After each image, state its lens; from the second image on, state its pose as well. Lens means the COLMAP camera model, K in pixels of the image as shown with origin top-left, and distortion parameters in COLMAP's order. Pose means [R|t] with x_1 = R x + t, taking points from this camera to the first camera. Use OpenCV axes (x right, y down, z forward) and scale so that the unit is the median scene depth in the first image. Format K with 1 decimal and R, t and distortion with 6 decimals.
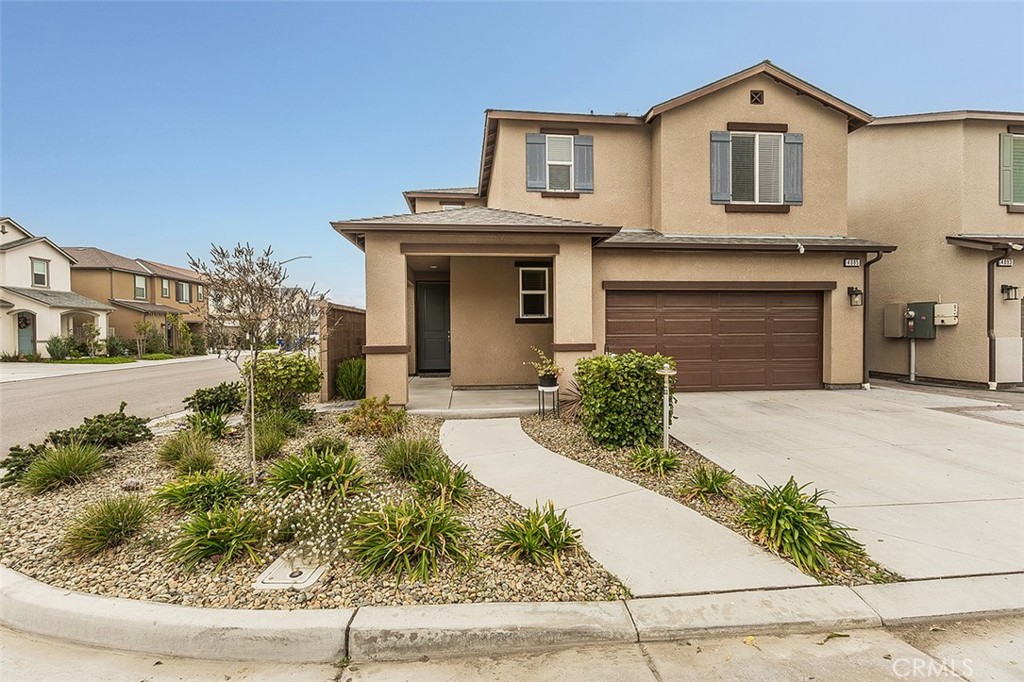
lens RADIAL K [[428.0, 0, 507.1], [0, 428.0, 339.5], [0, 0, 1]] dist [0.001897, 0.000021]
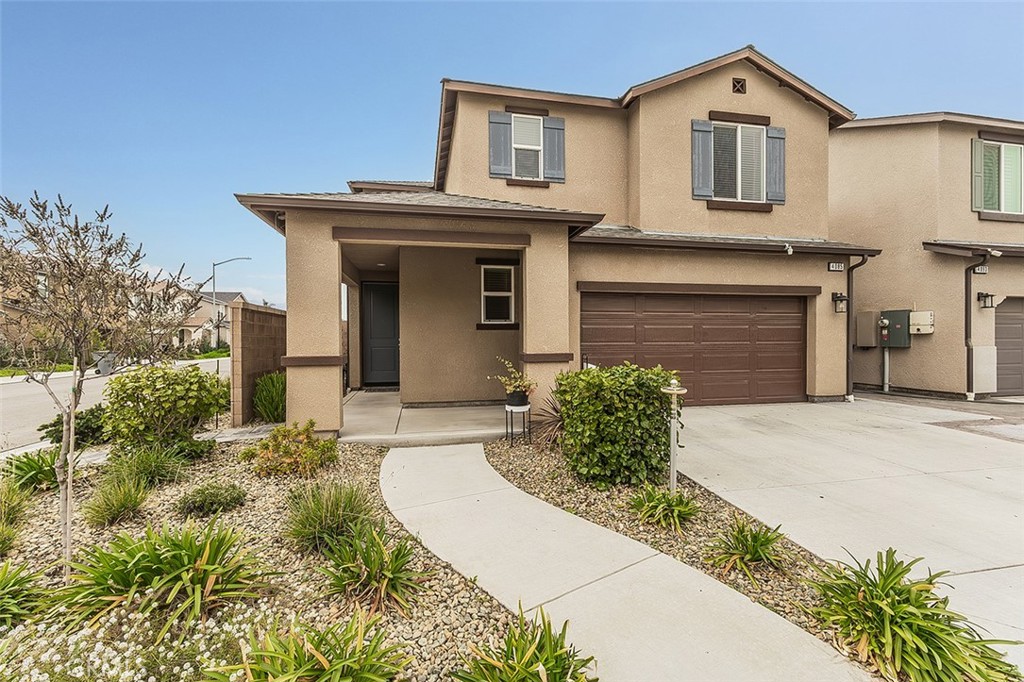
lens RADIAL K [[428.0, 0, 507.1], [0, 428.0, 339.5], [0, 0, 1]] dist [0.001897, 0.000021]
pose [[0.994938, 0.002692, 0.100454, -0.005645], [-0.000596, 0.999782, -0.020894, 0.000239], [-0.100488, 0.020729, 0.994722, 0.147527]]
